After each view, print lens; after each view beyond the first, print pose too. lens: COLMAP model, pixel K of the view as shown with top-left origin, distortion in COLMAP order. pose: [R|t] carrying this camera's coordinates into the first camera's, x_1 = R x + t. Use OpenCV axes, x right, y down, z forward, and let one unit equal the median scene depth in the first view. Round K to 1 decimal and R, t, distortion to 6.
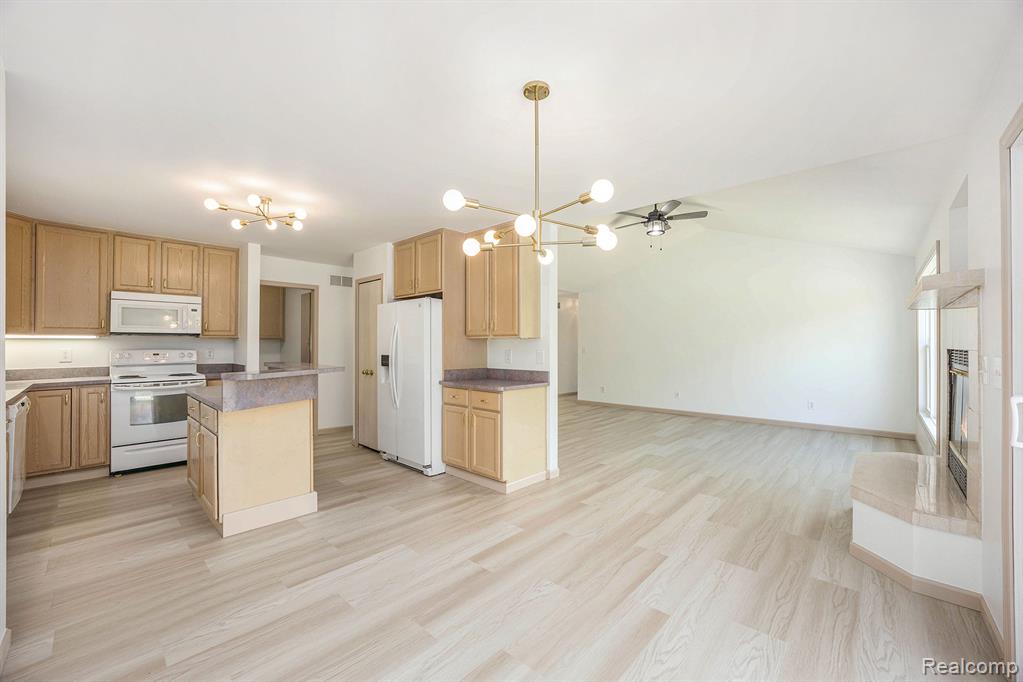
lens RADIAL K [[409.0, 0, 503.4], [0, 409.0, 344.5], [0, 0, 1]] dist [-0.029580, 0.000227]
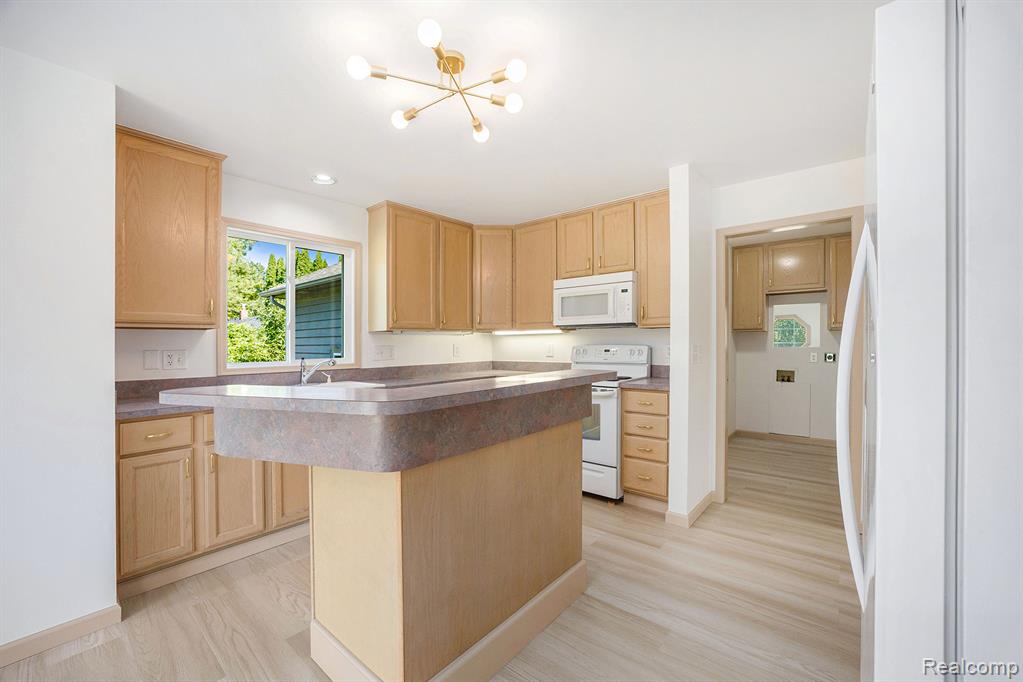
lens RADIAL K [[409.0, 0, 513.5], [0, 409.0, 347.7], [0, 0, 1]] dist [-0.029580, 0.000227]
pose [[0.072912, 0.009861, -0.997290, -0.050862], [0.007883, 0.999914, 0.010464, 0.009018], [0.997307, -0.008625, 0.072828, 0.799341]]
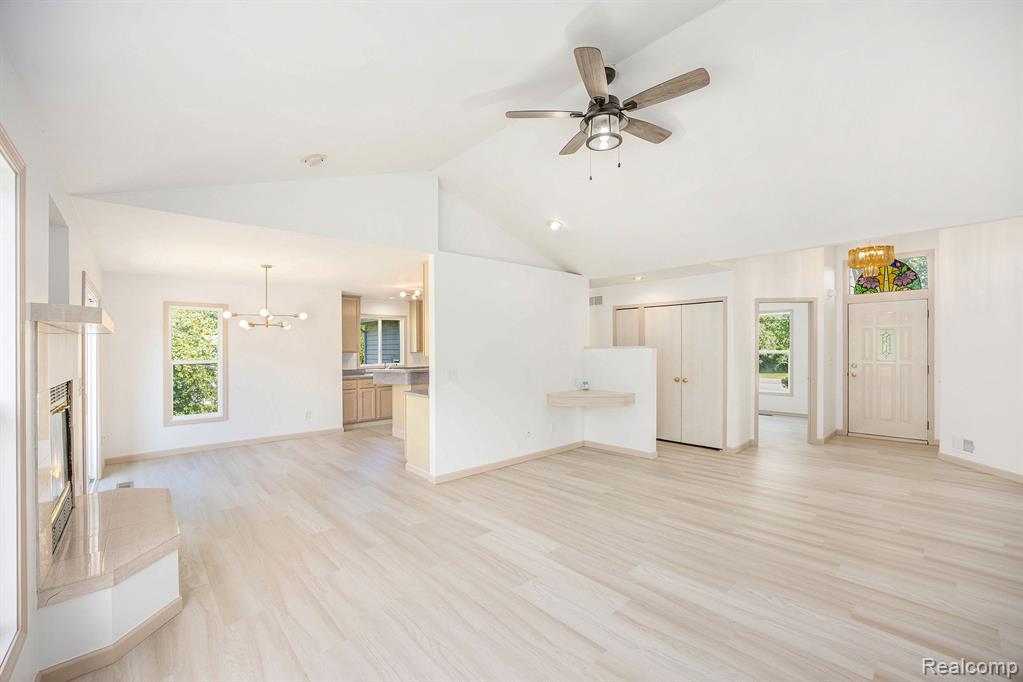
lens RADIAL K [[409.0, 0, 505.1], [0, 409.0, 347.1], [0, 0, 1]] dist [-0.029580, 0.000227]
pose [[-0.068305, -0.000654, -0.997664, 1.138464], [0.011614, 0.999931, -0.001451, -0.036054], [0.997597, -0.011686, -0.068293, 1.193390]]
